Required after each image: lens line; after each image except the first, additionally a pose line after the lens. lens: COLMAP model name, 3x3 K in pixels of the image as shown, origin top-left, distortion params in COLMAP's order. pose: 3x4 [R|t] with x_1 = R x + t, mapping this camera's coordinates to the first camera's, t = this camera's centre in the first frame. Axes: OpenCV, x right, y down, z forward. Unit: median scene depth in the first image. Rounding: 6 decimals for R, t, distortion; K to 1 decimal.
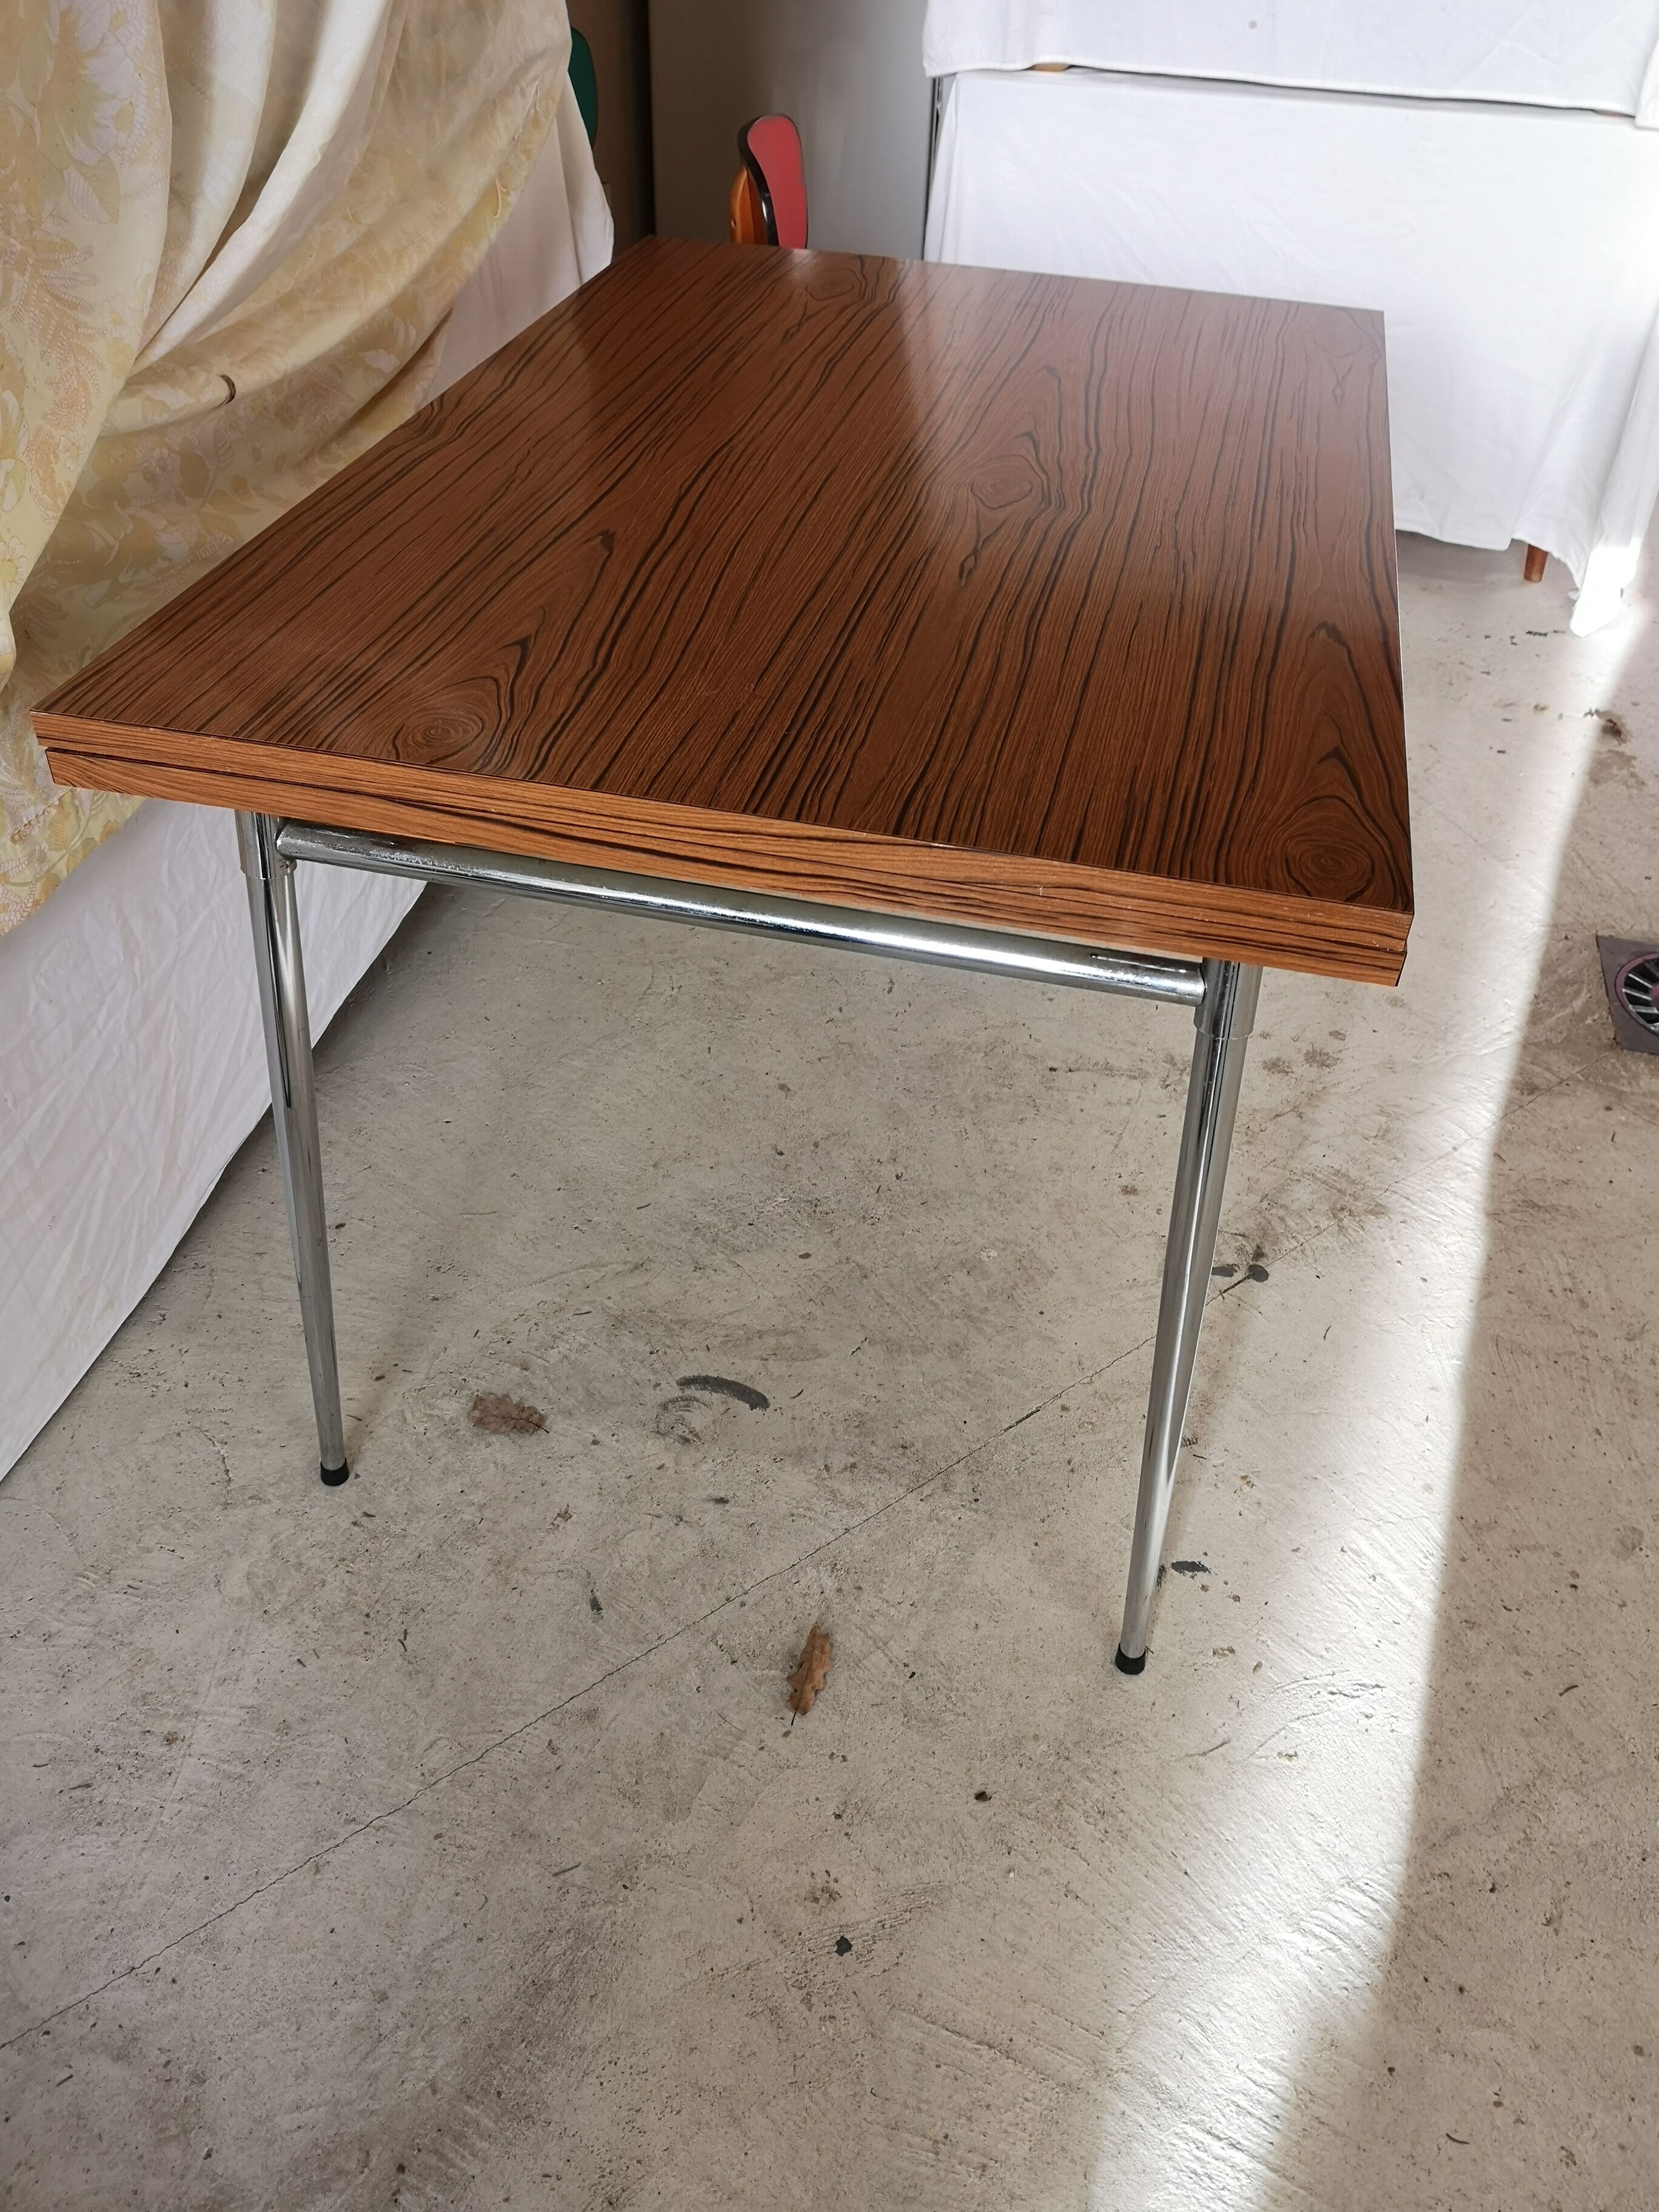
lens RADIAL K [[1758.4, 0, 826.1], [0, 1758.4, 1121.5], [0, 0, 1]] dist [0.007500, -0.036668]
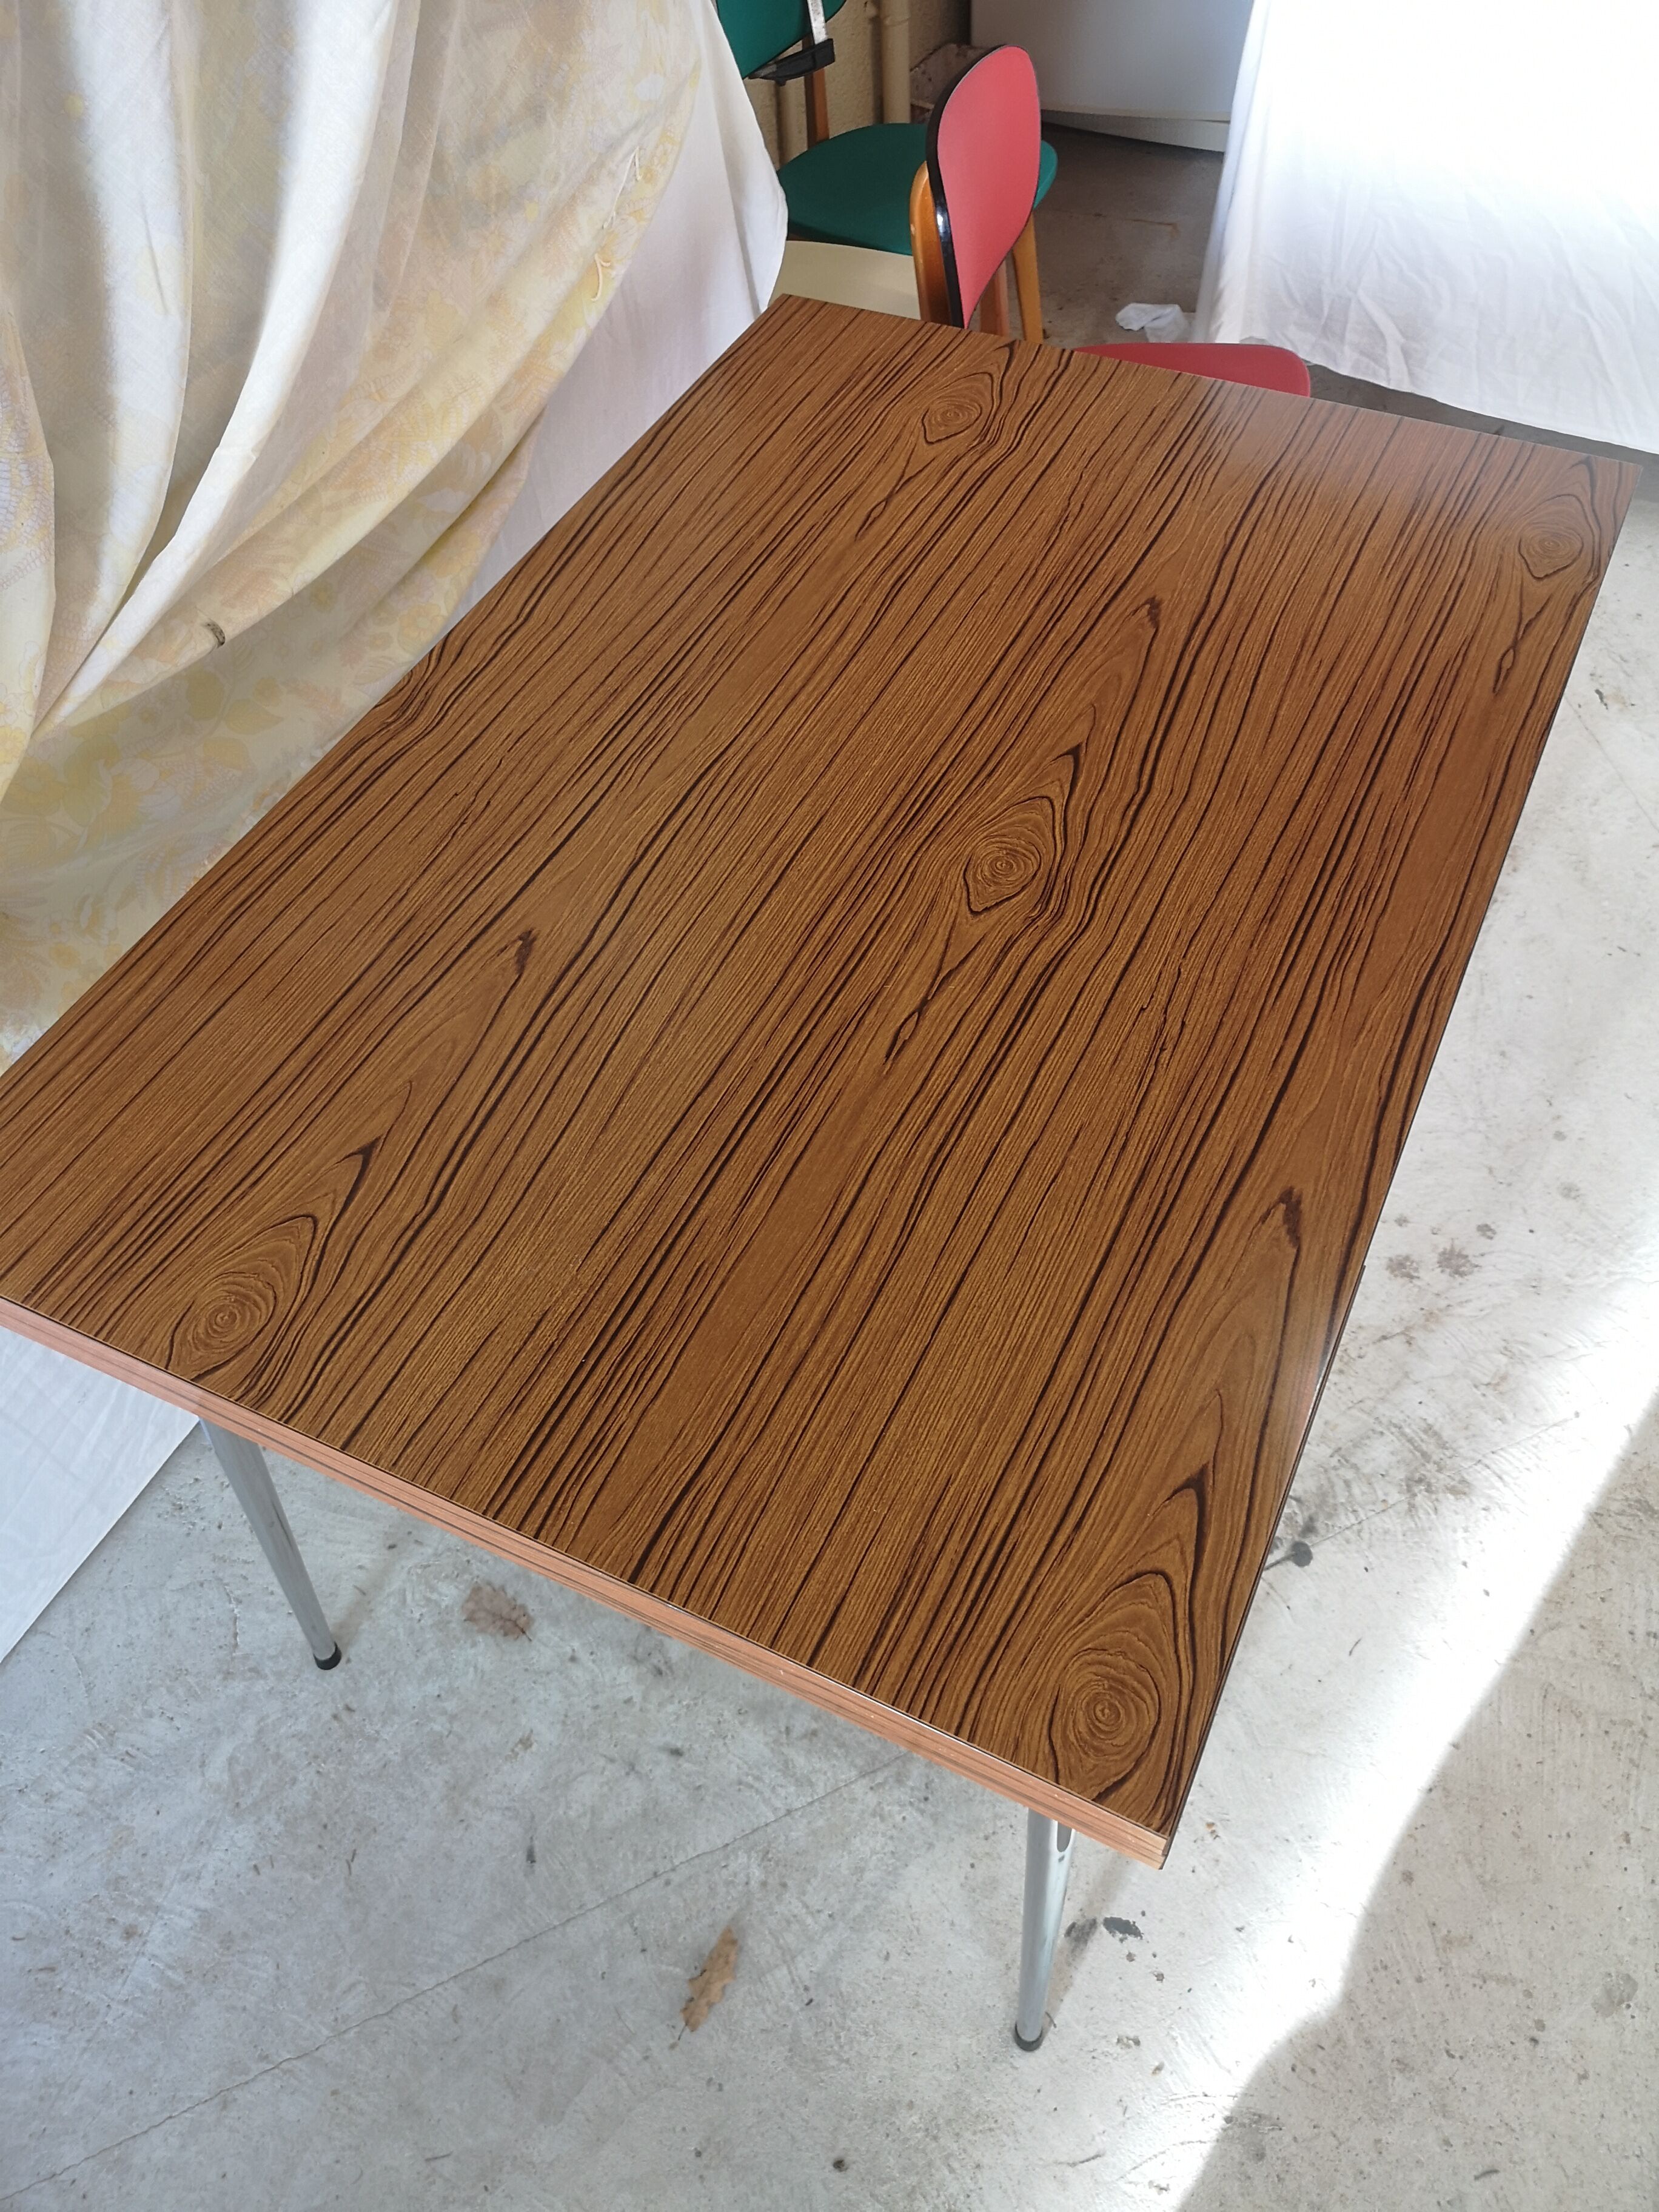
lens RADIAL K [[1712.1, 0, 836.8], [0, 1712.1, 1101.9], [0, 0, 1]] dist [0.029939, -0.029505]
pose [[0.973835, 0.127382, -0.188202, 0.180805], [-0.086916, 0.973946, 0.209463, -0.390403], [0.209980, -0.187625, 0.959534, 0.145620]]
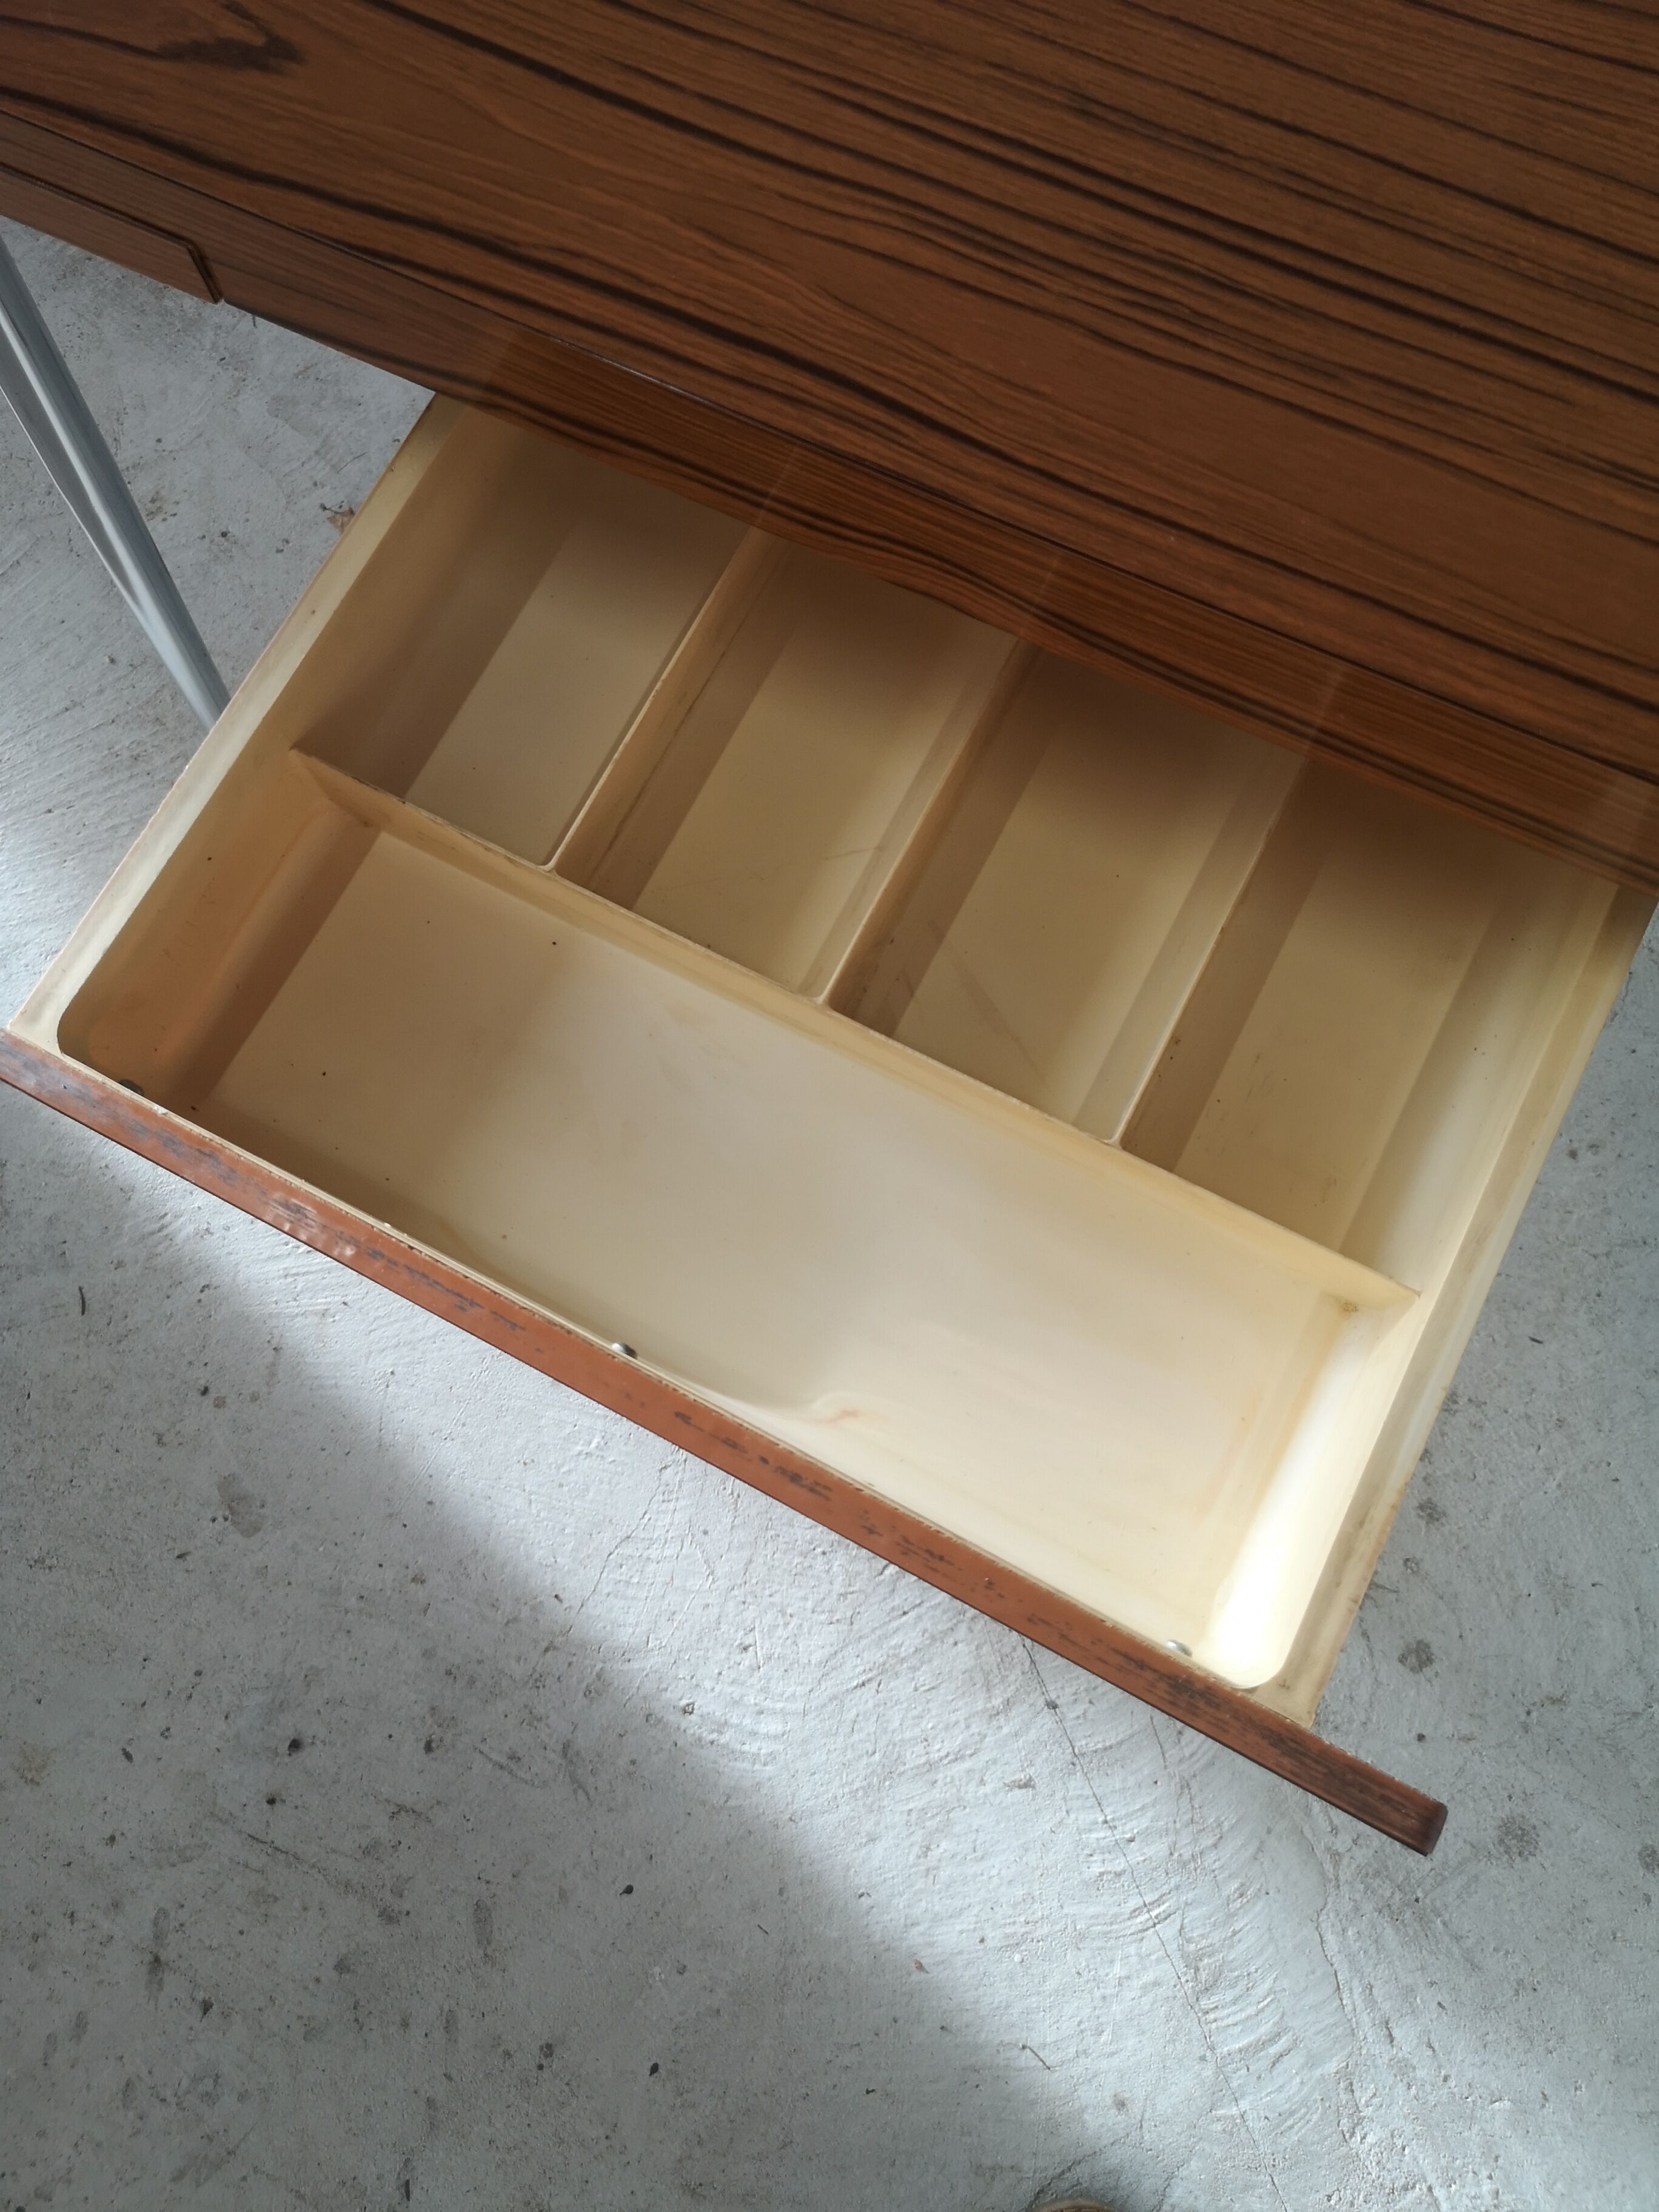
lens RADIAL K [[1711.8, 0, 836.0], [0, 1711.8, 1102.9], [0, 0, 1]] dist [0.039375, -0.036641]
pose [[-0.240363, 0.919659, -0.310569, 0.493110], [-0.591878, 0.114731, 0.797821, -0.533497], [0.769355, 0.375585, 0.516749, 0.801667]]
